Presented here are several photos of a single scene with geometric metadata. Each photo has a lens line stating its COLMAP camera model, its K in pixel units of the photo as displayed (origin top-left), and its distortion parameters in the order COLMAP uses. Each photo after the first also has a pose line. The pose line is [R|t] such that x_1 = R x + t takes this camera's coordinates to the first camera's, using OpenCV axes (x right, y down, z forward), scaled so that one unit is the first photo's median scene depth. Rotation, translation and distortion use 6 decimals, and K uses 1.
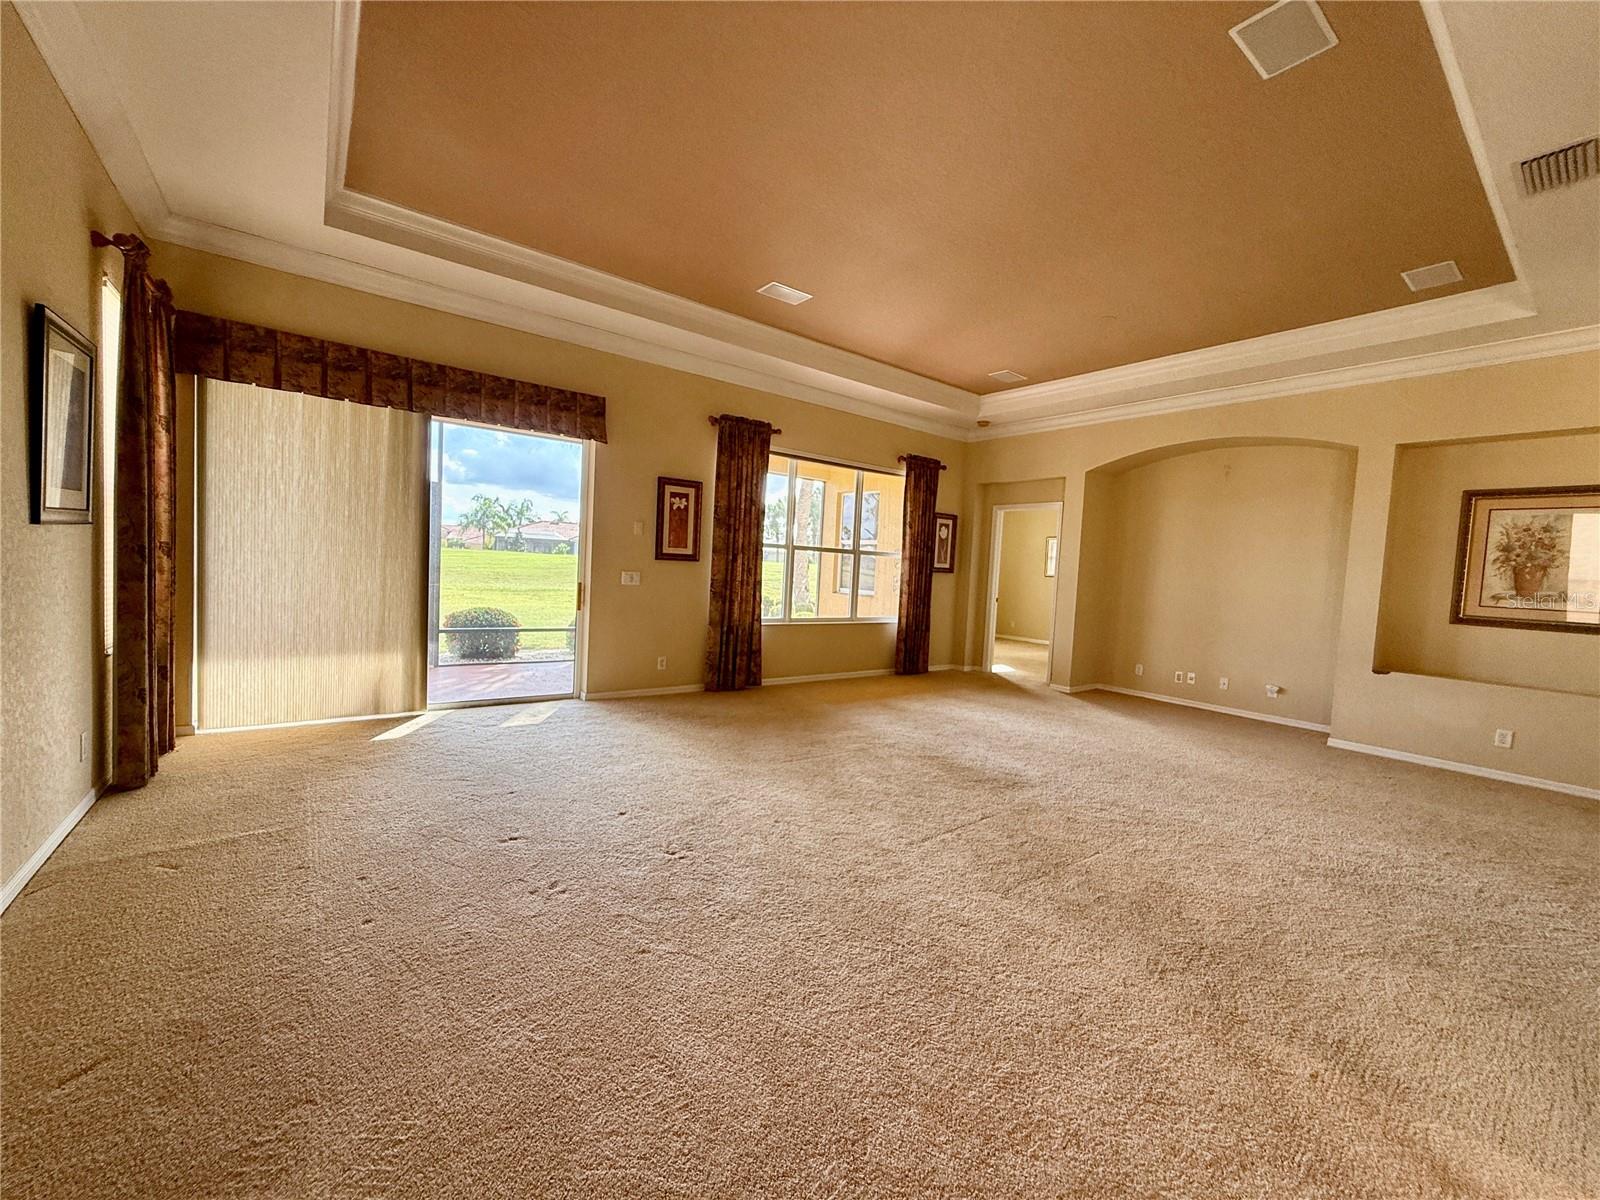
lens RADIAL K [[633.3, 0, 805.5], [0, 633.3, 601.1], [0, 0, 1]] dist [-0.002982, -0.000454]
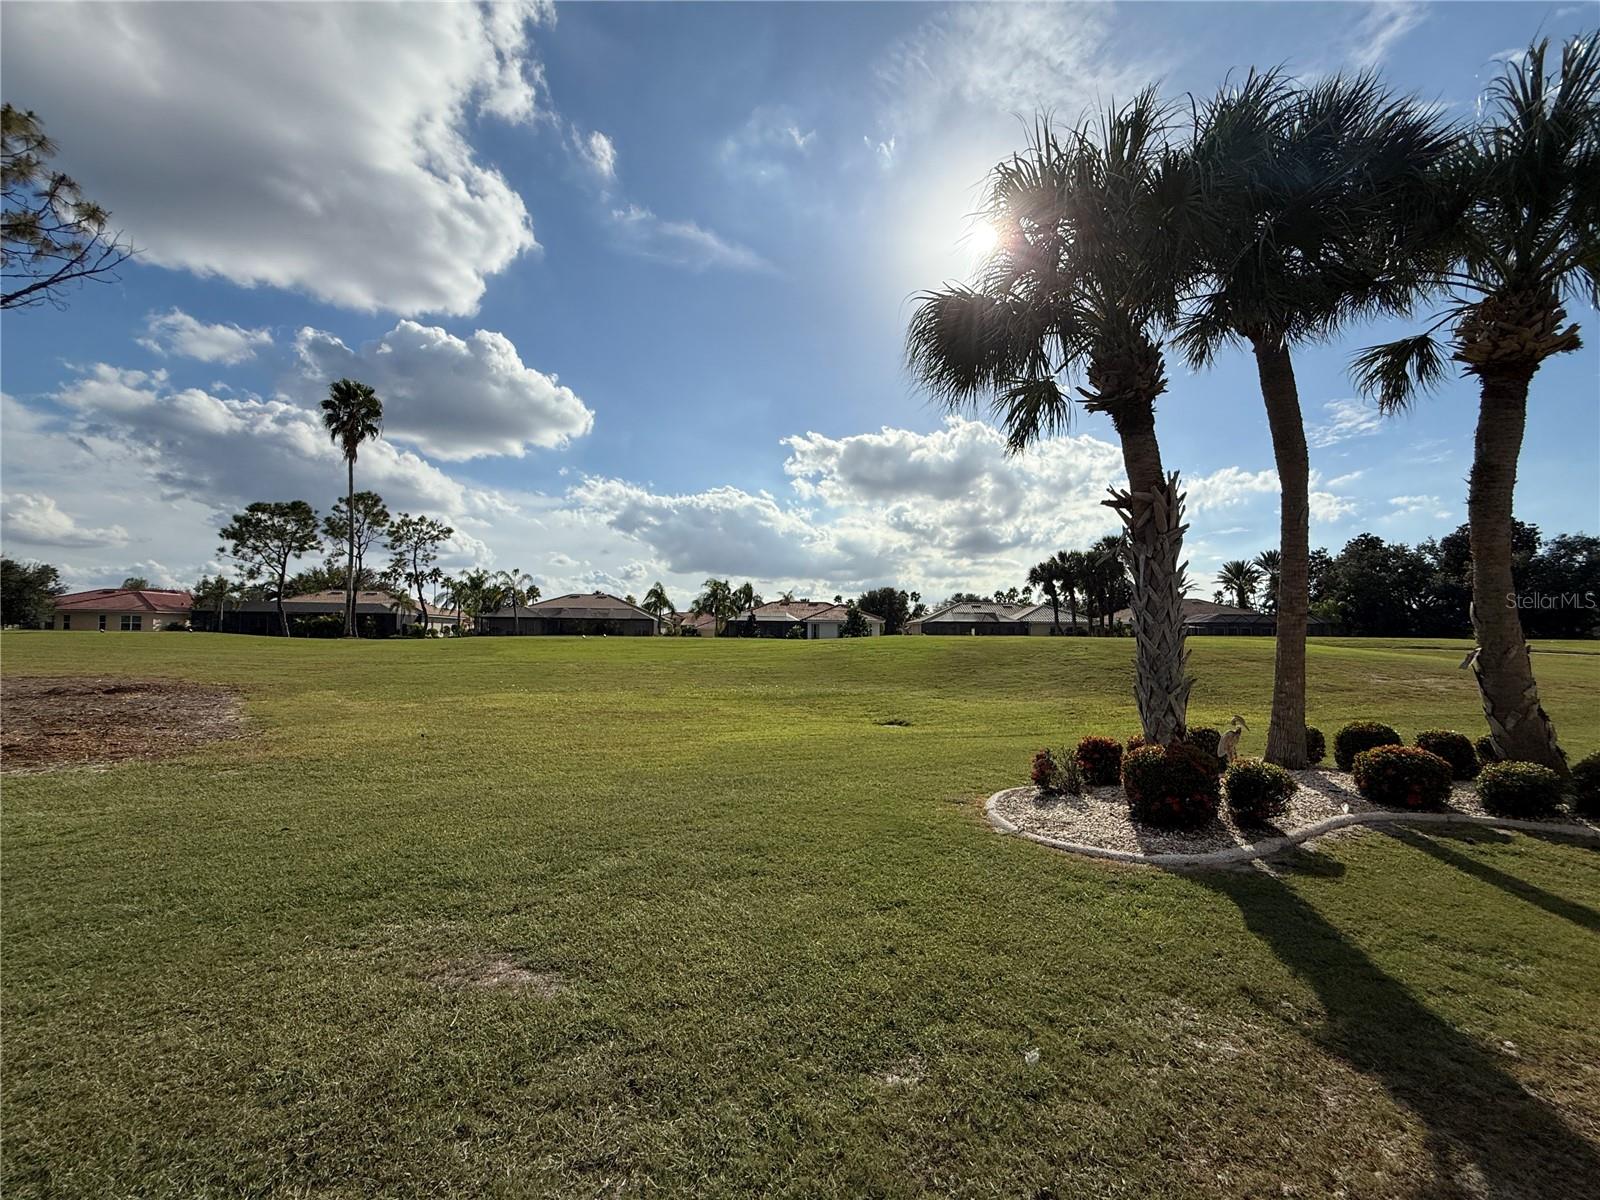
lens RADIAL K [[633.3, 0, 791.2], [0, 633.3, 601.5], [0, 0, 1]] dist [-0.002982, -0.000454]
pose [[0.946137, -0.060651, -0.318034, -0.103459], [0.023876, 0.992693, -0.118283, -0.019209], [0.322884, 0.104319, 0.940672, 0.152898]]
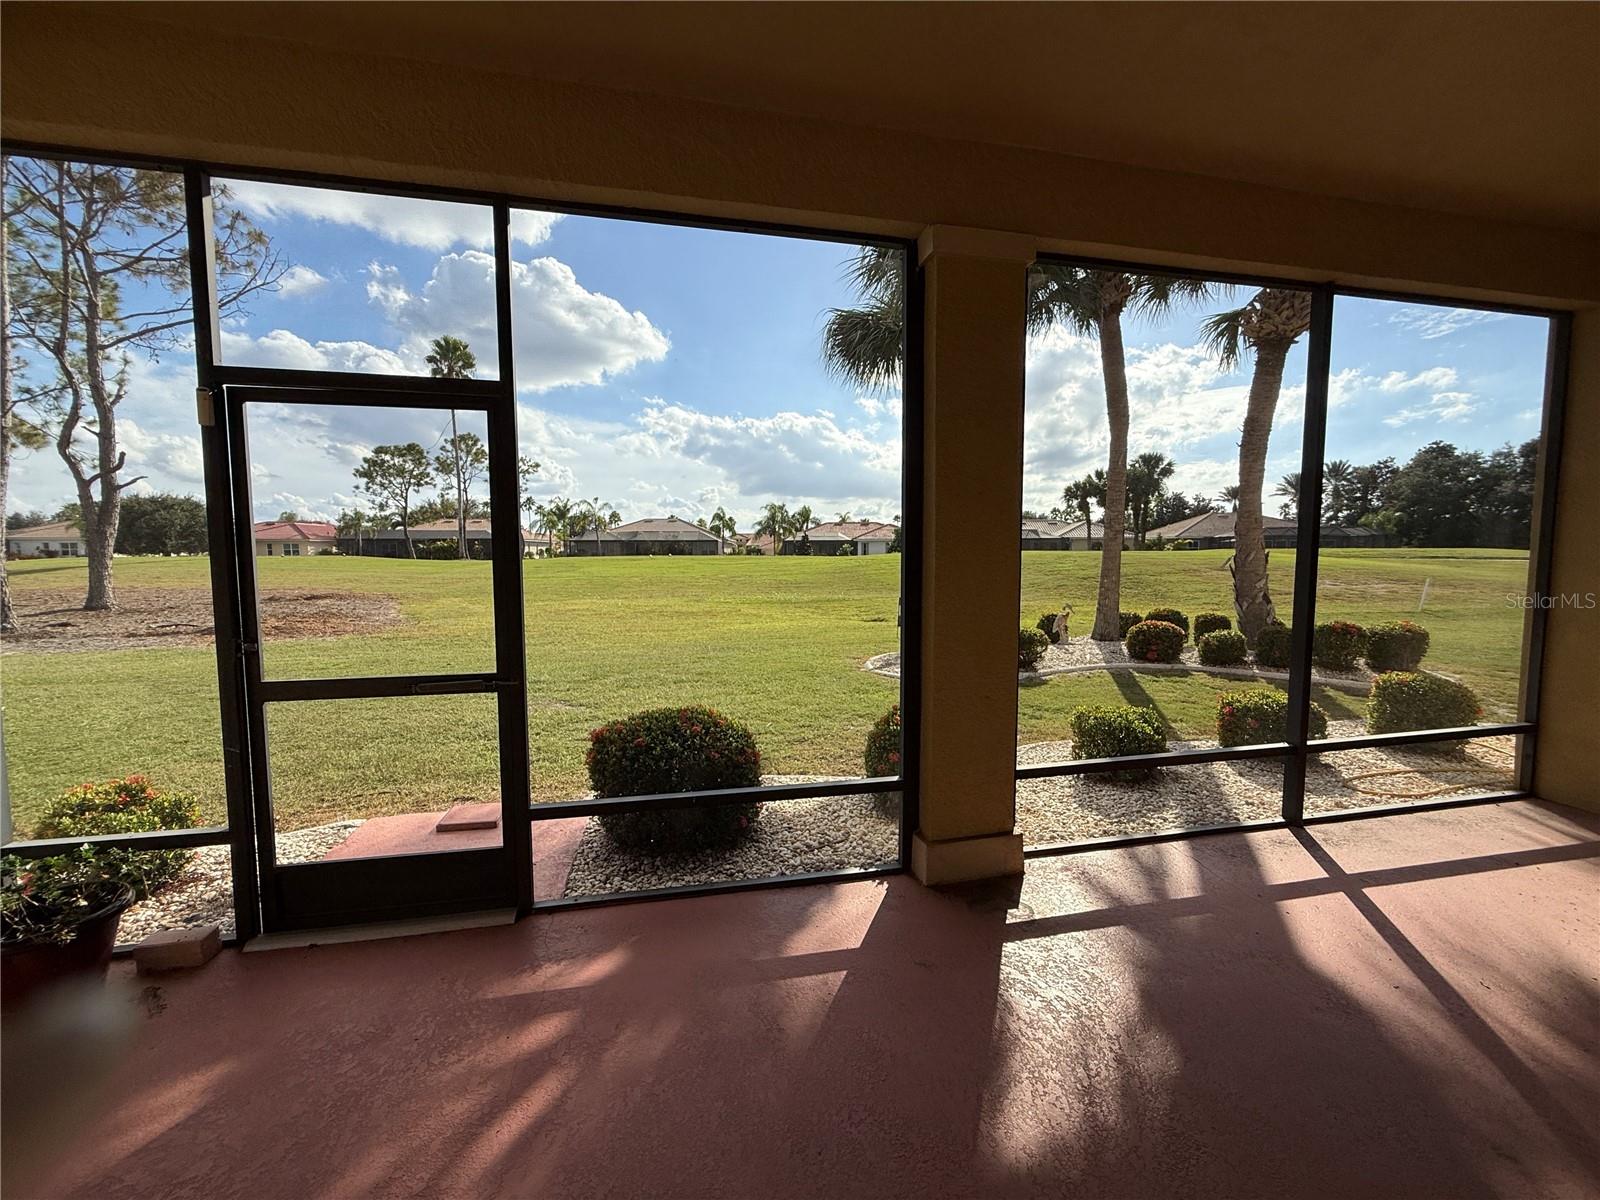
lens RADIAL K [[633.3, 0, 807.7], [0, 633.3, 592.1], [0, 0, 1]] dist [-0.002982, -0.000454]
pose [[0.906665, -0.029706, -0.420805, -0.031749], [0.028559, 0.999551, -0.009027, -0.010726], [0.420884, -0.003833, 0.907106, 0.093702]]
